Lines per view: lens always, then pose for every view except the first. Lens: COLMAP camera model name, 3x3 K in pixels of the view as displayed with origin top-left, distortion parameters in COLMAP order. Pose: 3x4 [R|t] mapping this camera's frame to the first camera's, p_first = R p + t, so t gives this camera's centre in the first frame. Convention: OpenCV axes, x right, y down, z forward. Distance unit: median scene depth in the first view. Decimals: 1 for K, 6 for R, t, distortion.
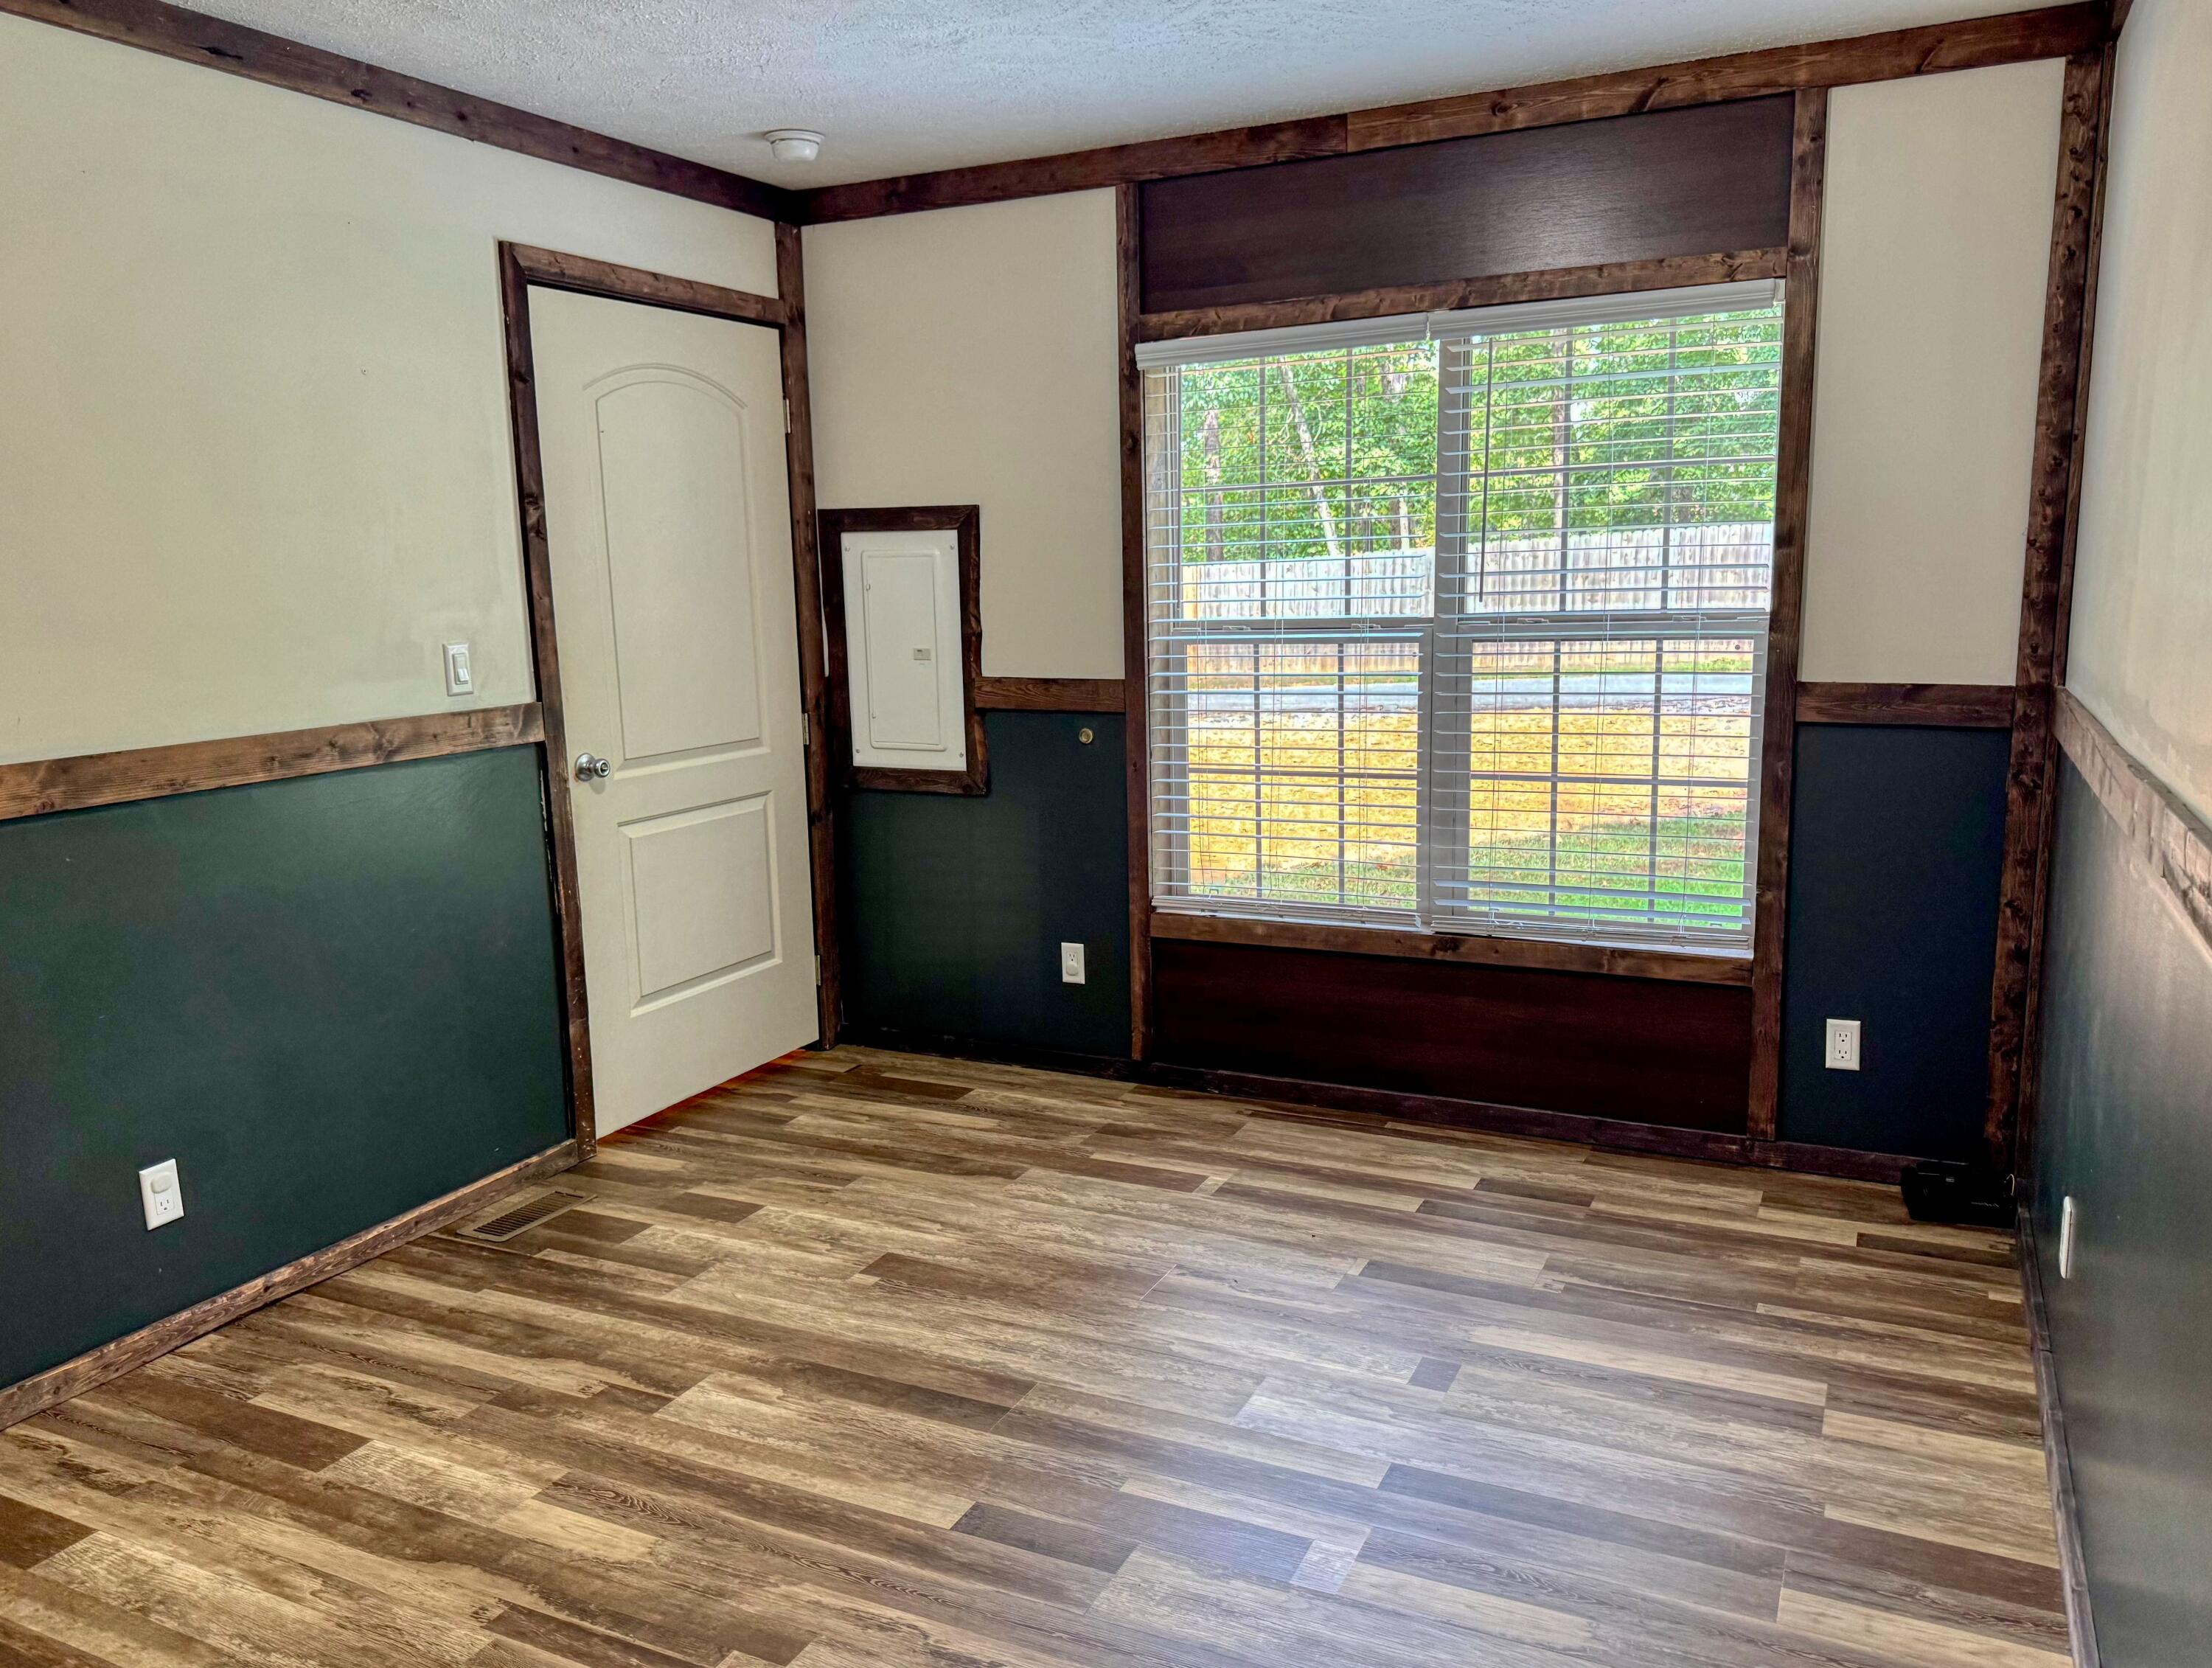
lens RADIAL K [[1655.7, 0, 1118.6], [0, 1655.7, 833.0], [0, 0, 1]] dist [0.004968, -0.009009]
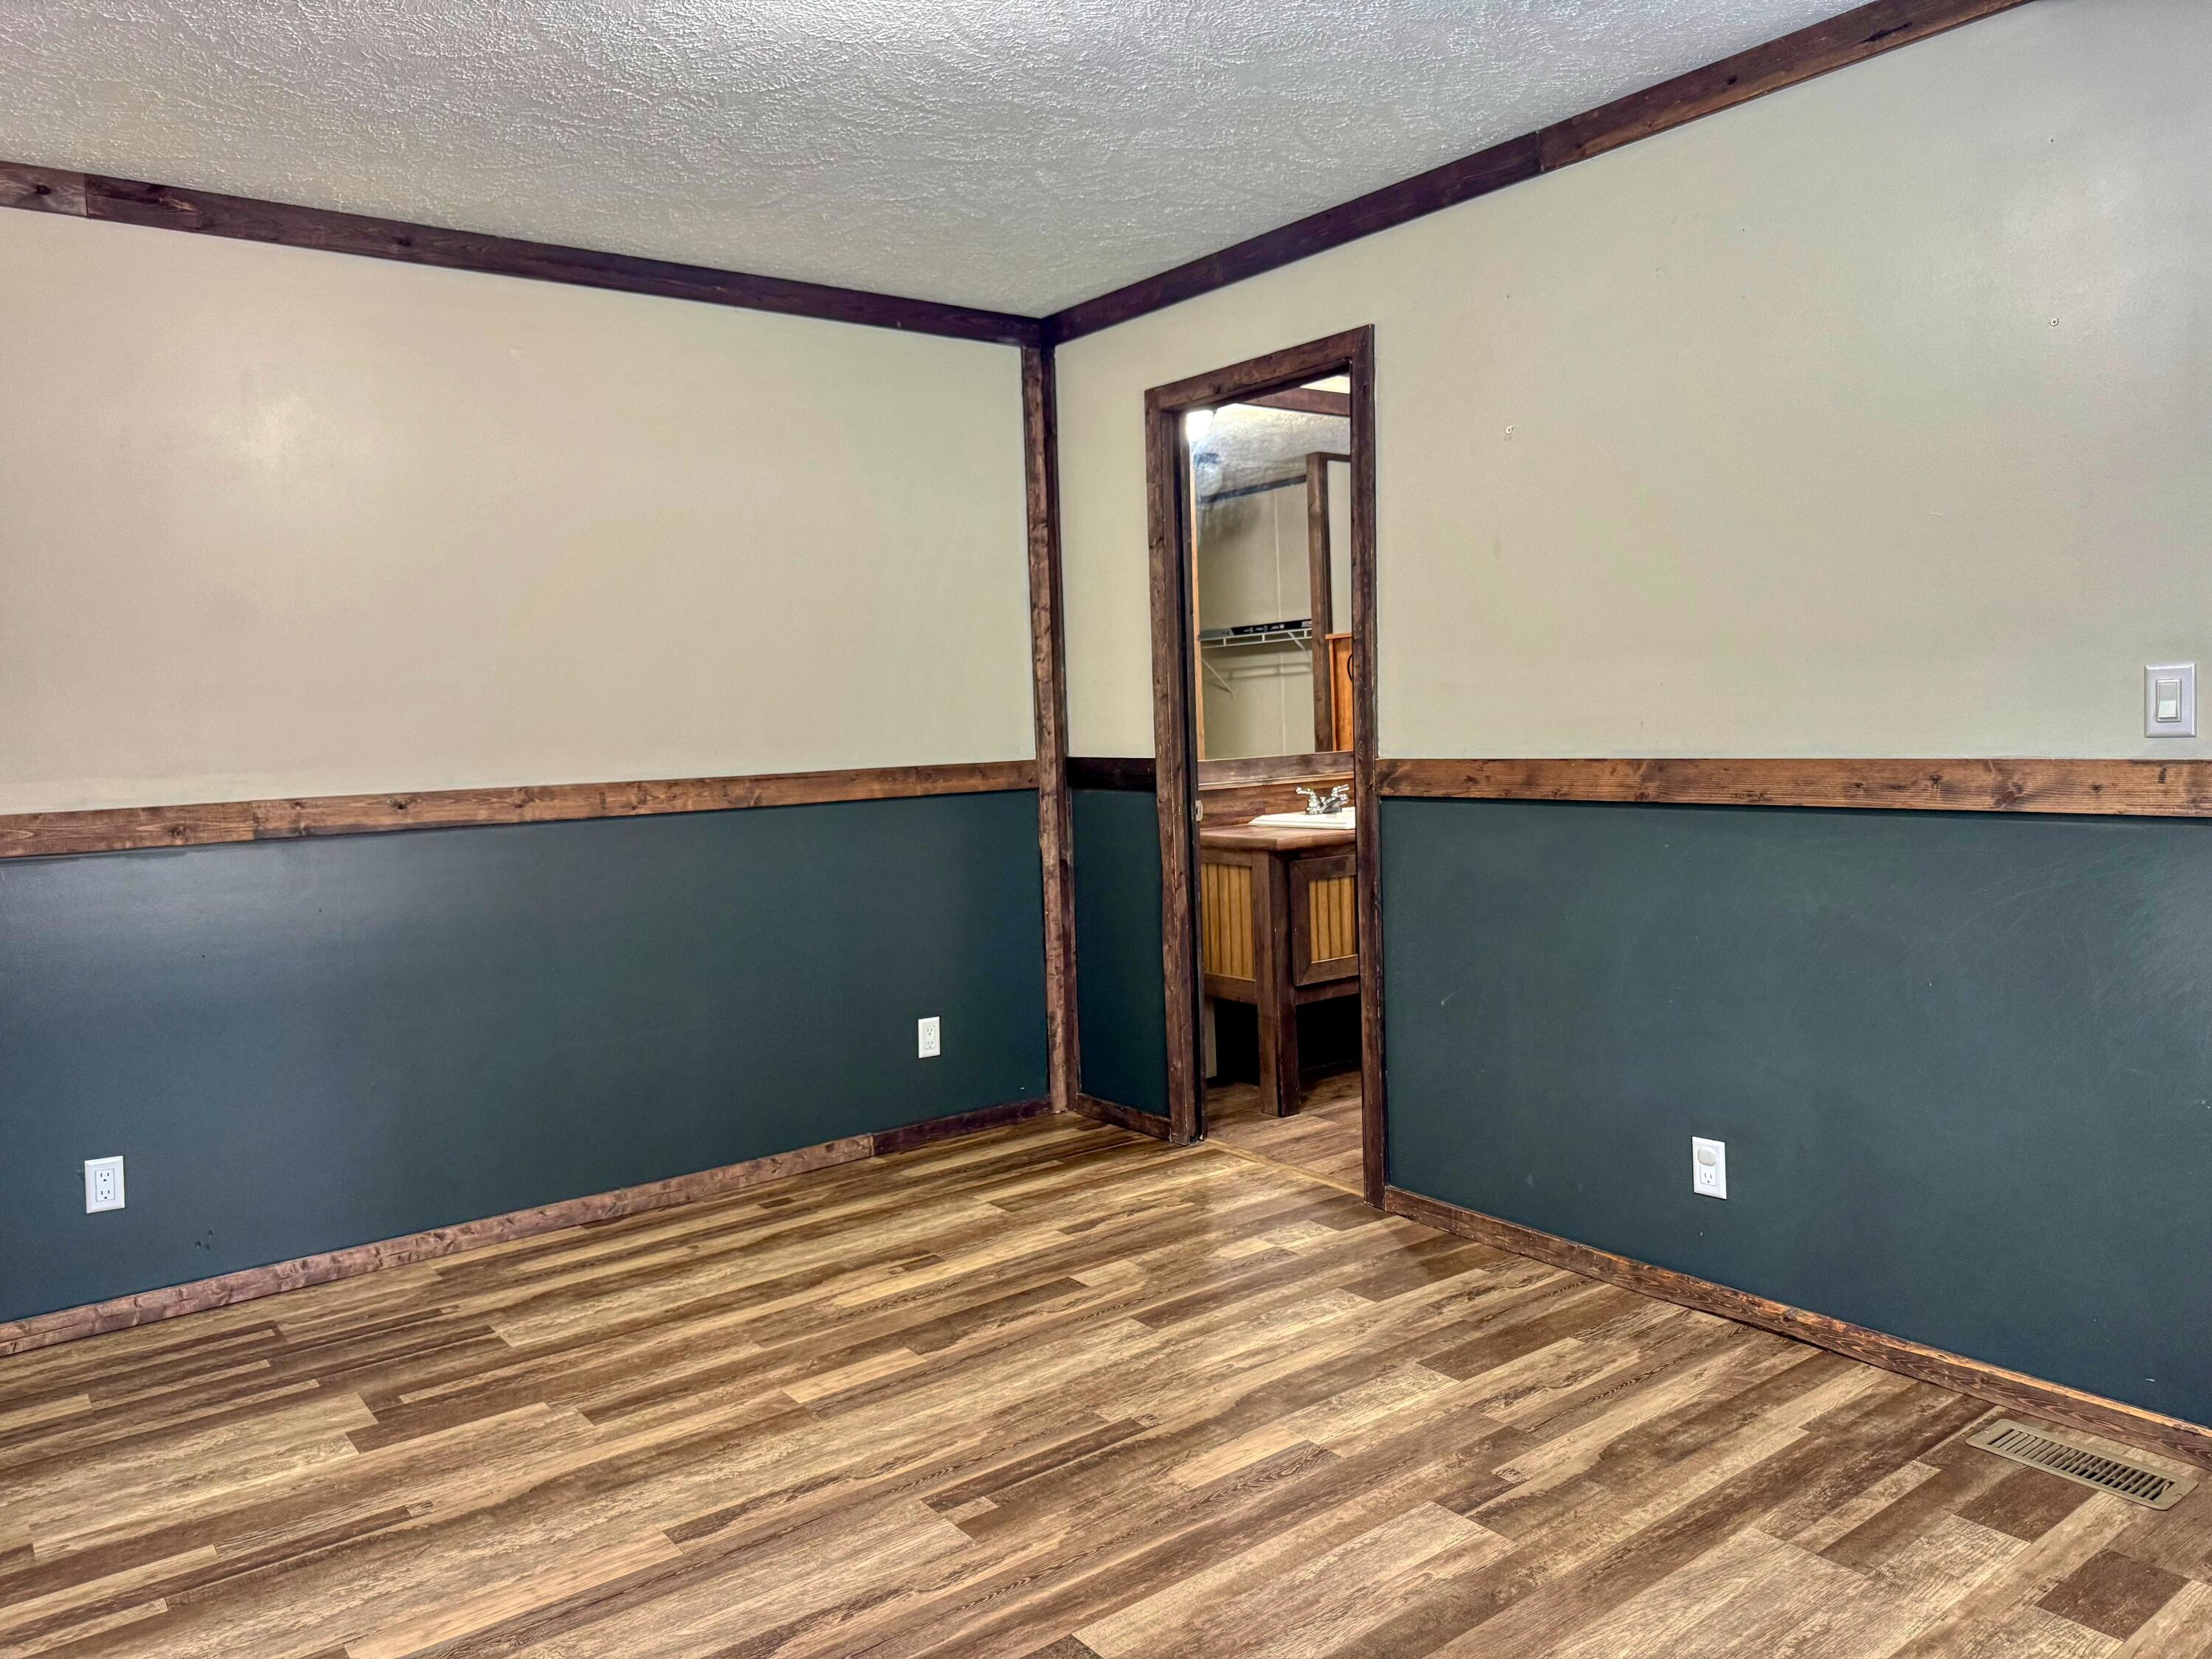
lens RADIAL K [[1568.4, 0, 1103.1], [0, 1568.4, 825.9], [0, 0, 1]] dist [0.067714, -0.086304]
pose [[-0.453229, 0.103438, -0.885372, 0.536999], [-0.101511, 0.980794, 0.166550, -0.144450], [0.885595, 0.165360, -0.434024, 1.143140]]
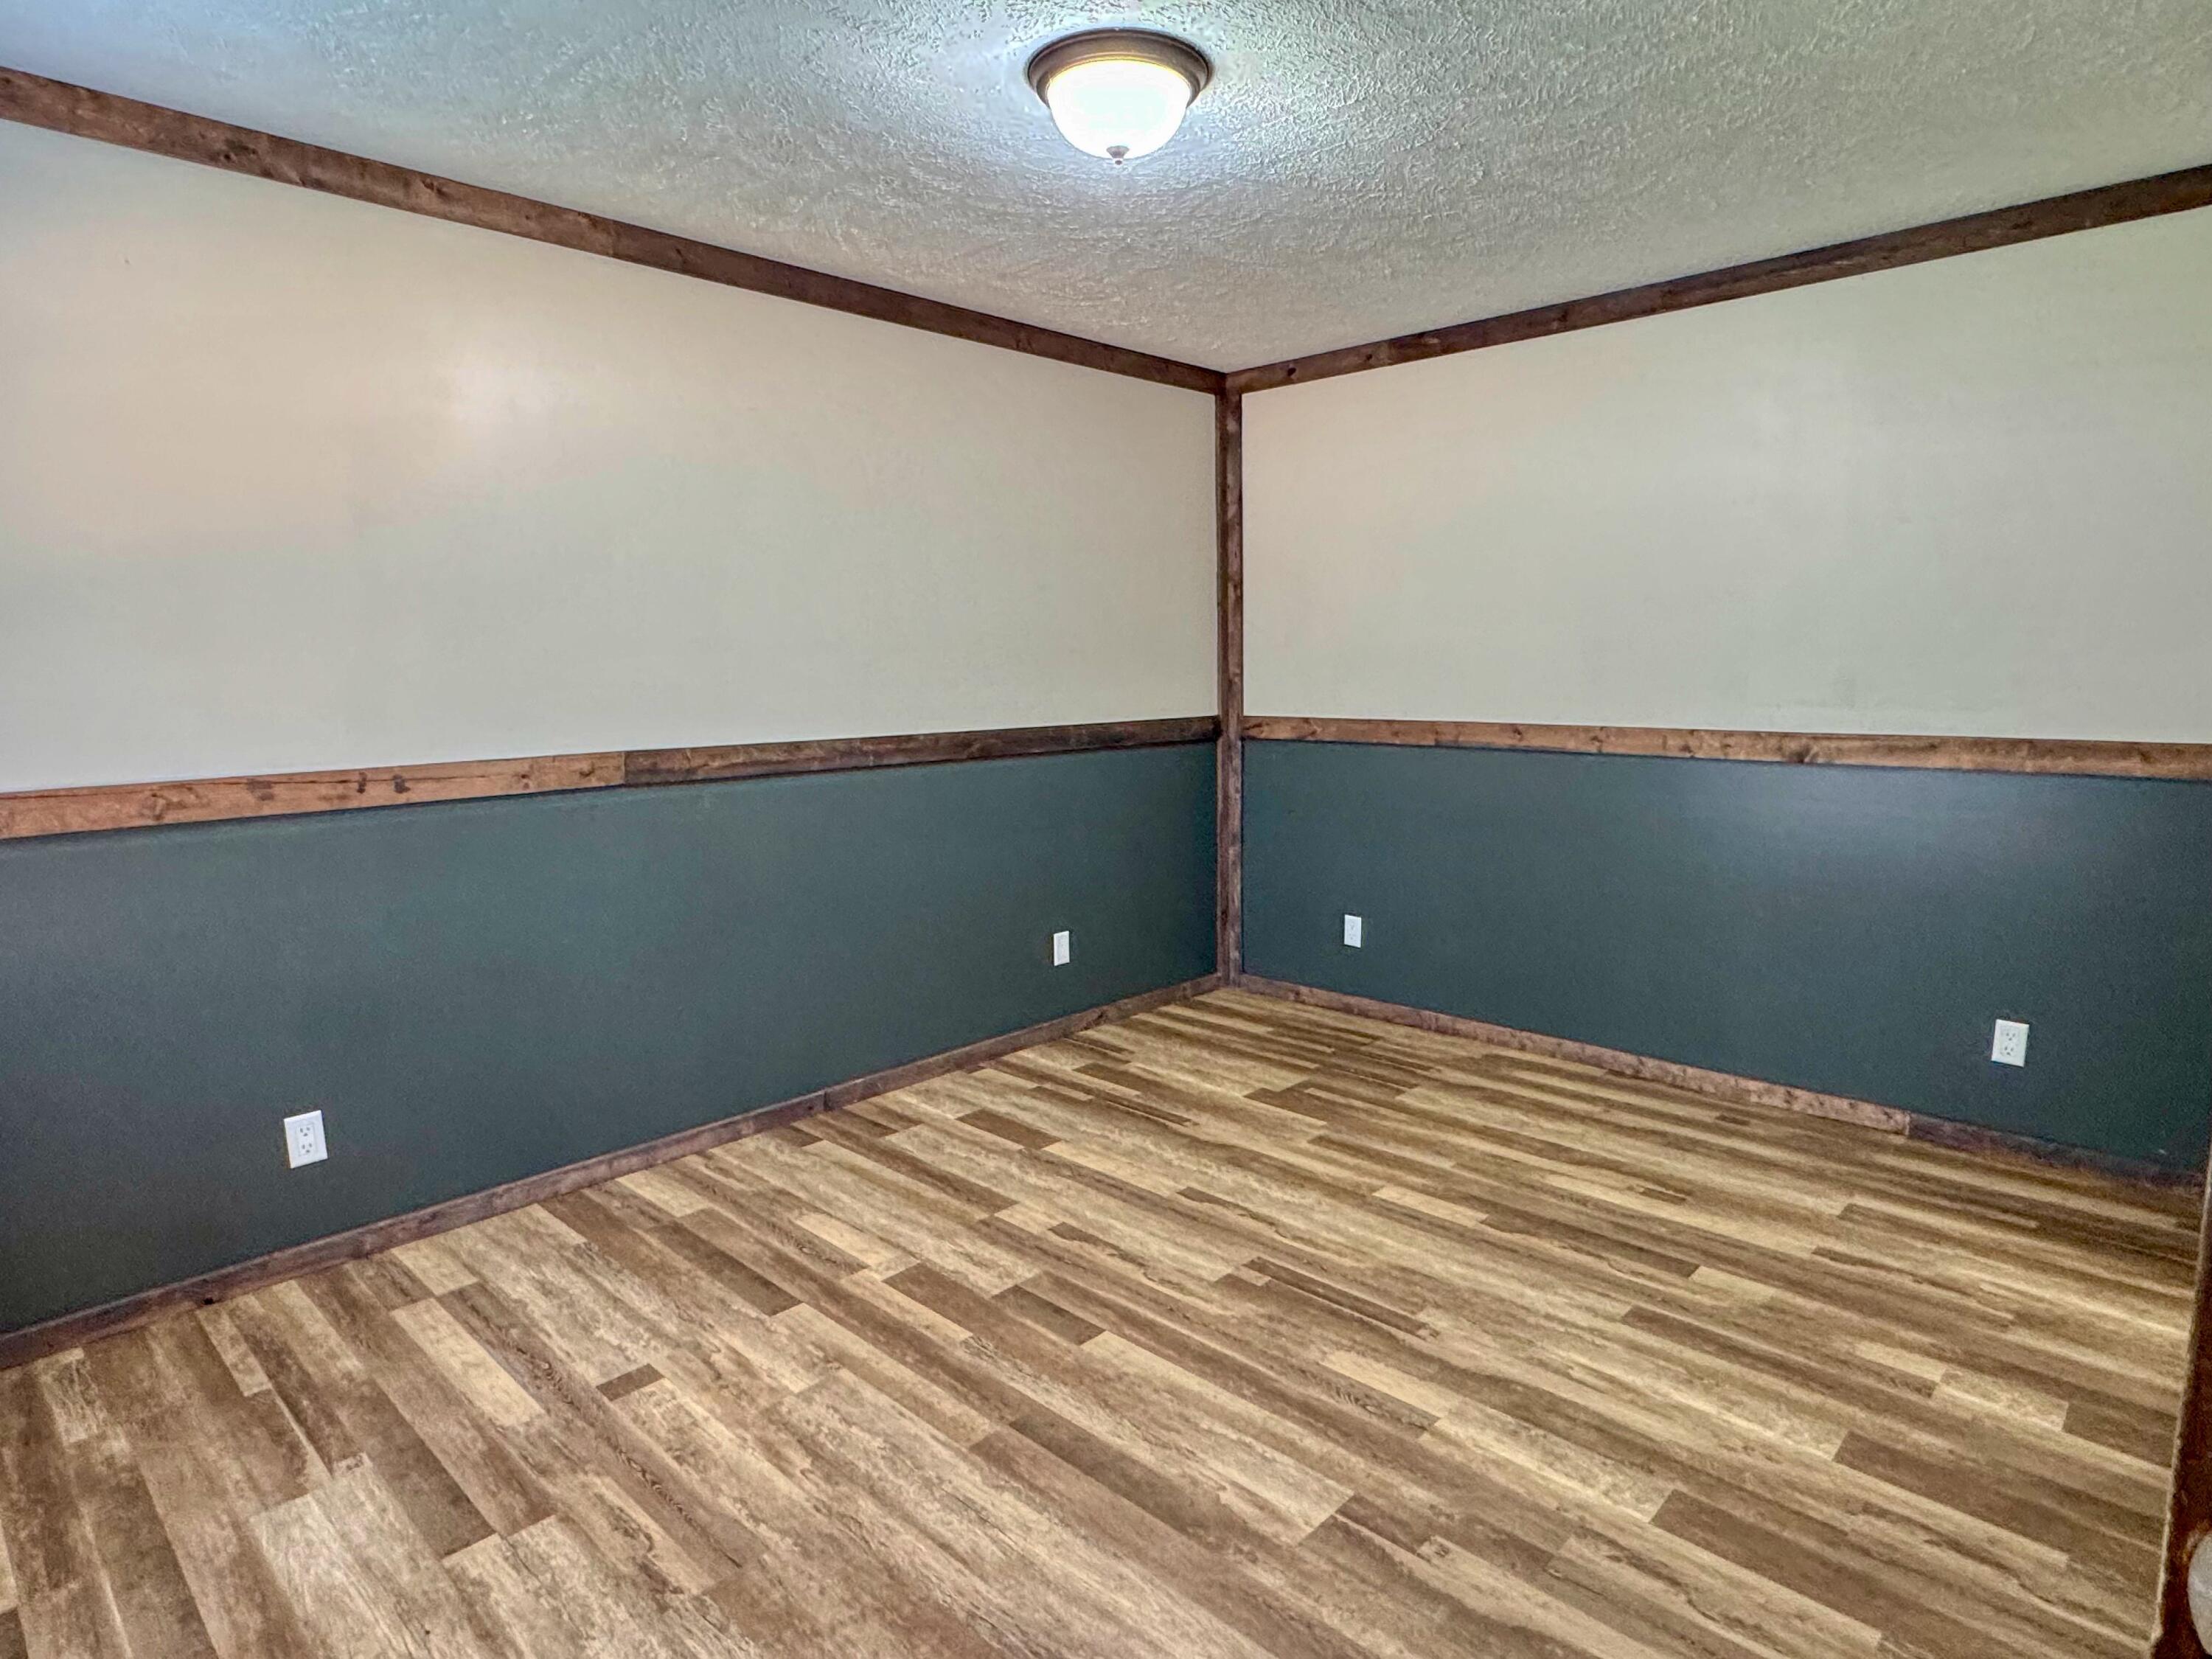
lens RADIAL K [[1250.9, 0, 1112.4], [0, 1250.9, 821.2], [0, 0, 1]] dist [0.016968, -0.007790]
pose [[-0.950368, -0.008891, 0.311000, -0.365462], [0.081564, 0.957512, 0.276620, -0.228982], [-0.300245, 0.288258, -0.909264, 1.567700]]
